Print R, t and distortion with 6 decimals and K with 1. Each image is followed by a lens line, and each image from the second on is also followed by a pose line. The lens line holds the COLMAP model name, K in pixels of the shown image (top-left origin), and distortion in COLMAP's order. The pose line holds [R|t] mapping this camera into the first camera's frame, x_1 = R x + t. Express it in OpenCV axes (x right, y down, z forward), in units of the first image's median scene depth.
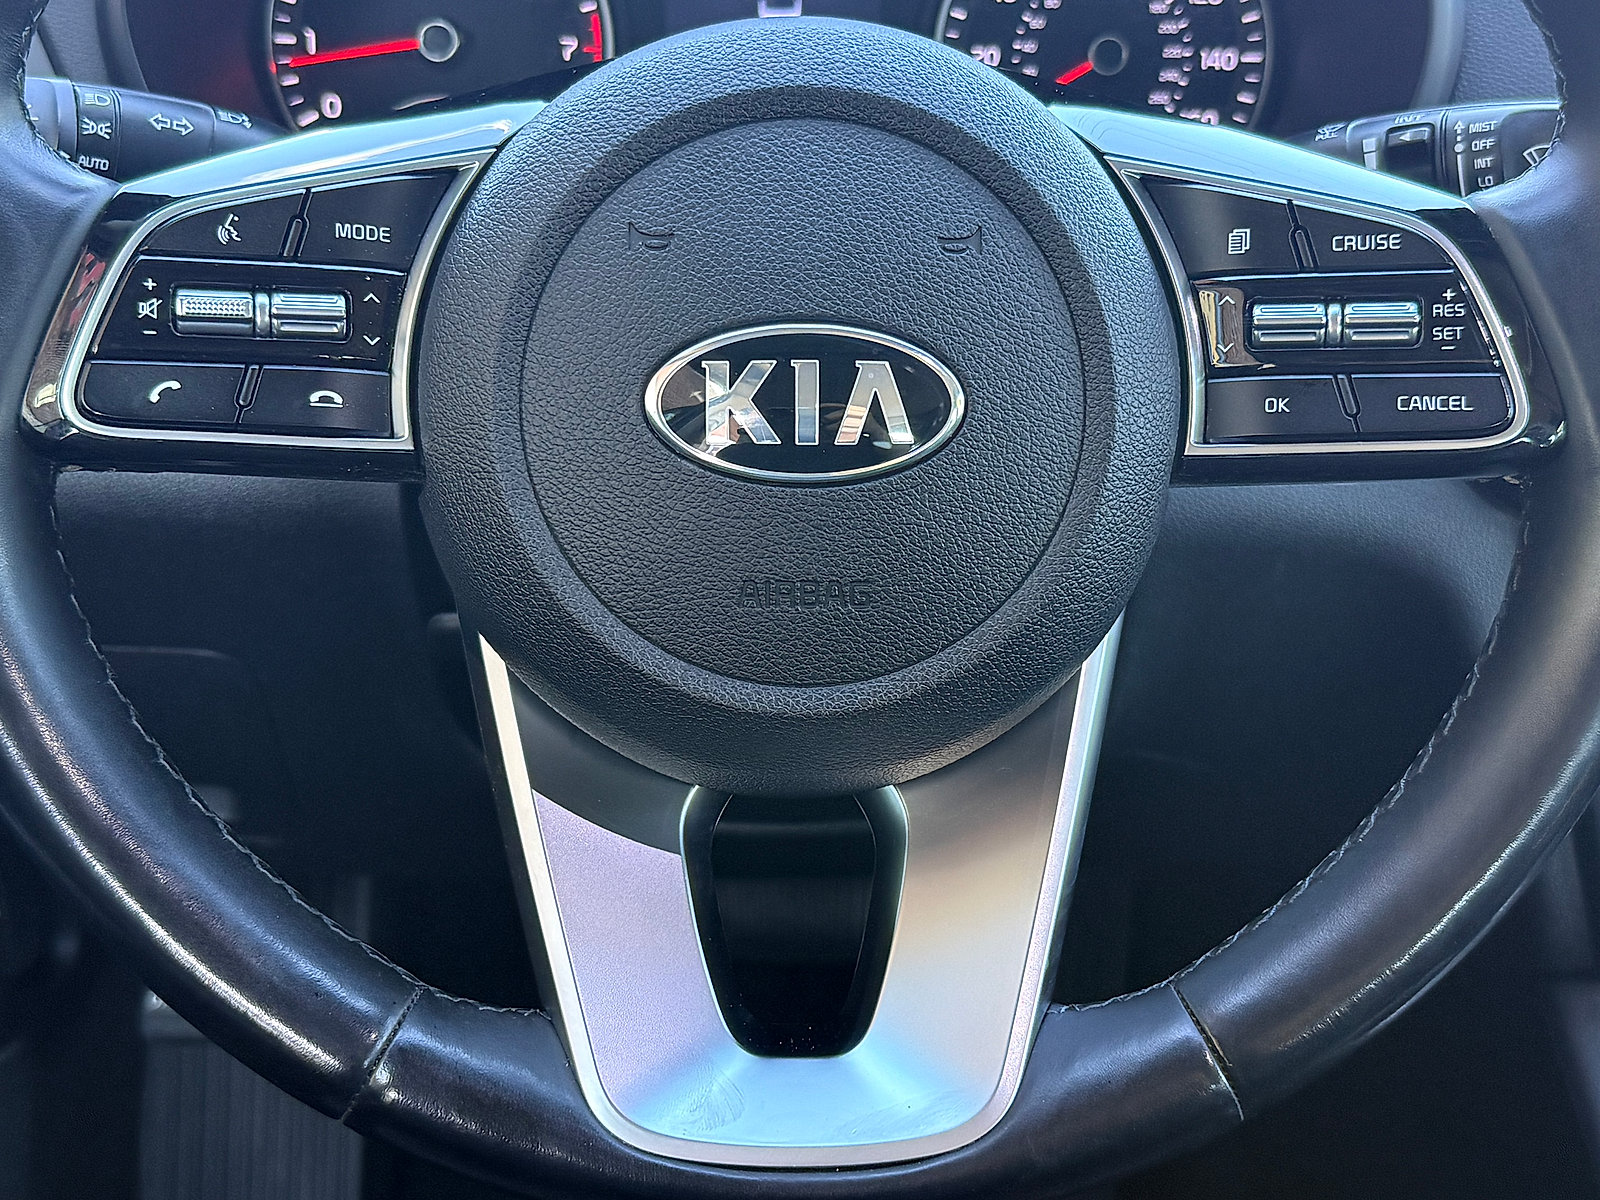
lens RADIAL K [[2221.5, 0, 811.4], [0, 2221.5, 616.3], [0, 0, 1]] dist [0.059937, 0.000000]
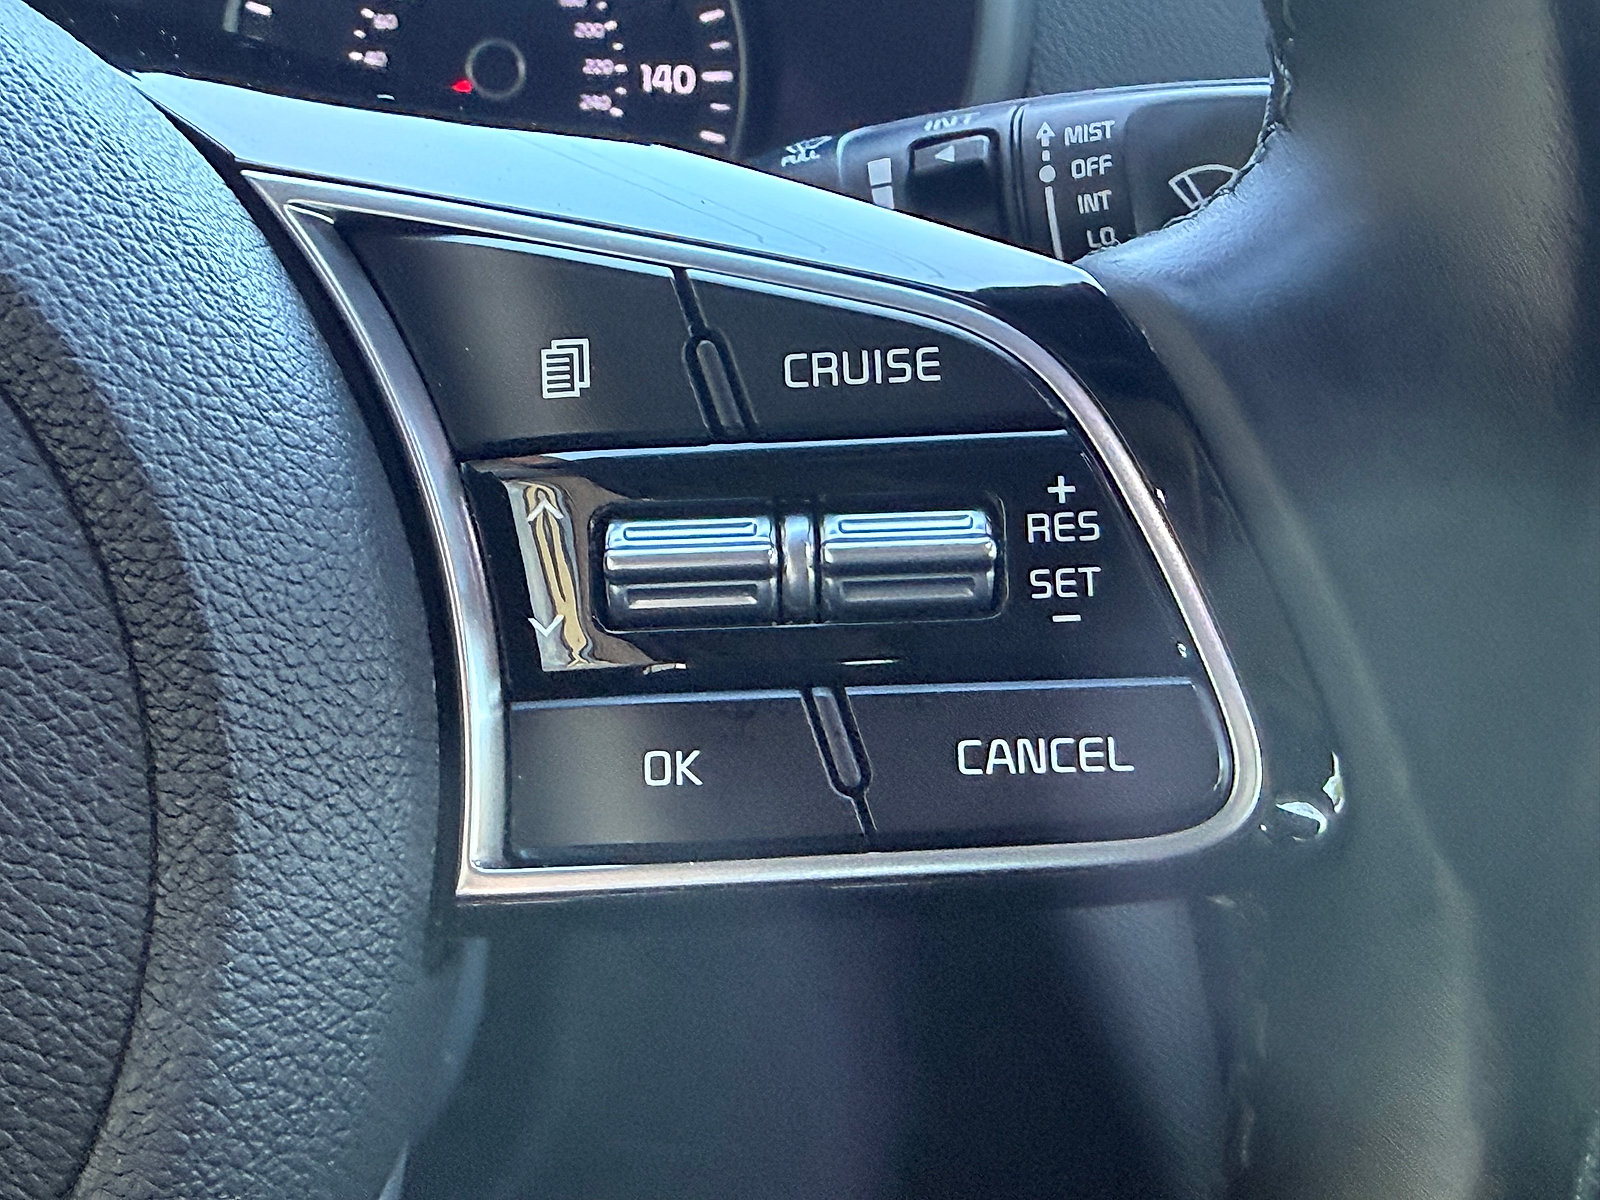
lens RADIAL K [[2221.5, 0, 798.5], [0, 2221.5, 591.7], [0, 0, 1]] dist [0.059937, 0.000000]
pose [[0.983204, -0.039871, 0.178100, 0.160278], [0.050087, 0.997325, -0.053237, -0.103660], [-0.175501, 0.061263, 0.982571, 0.594360]]
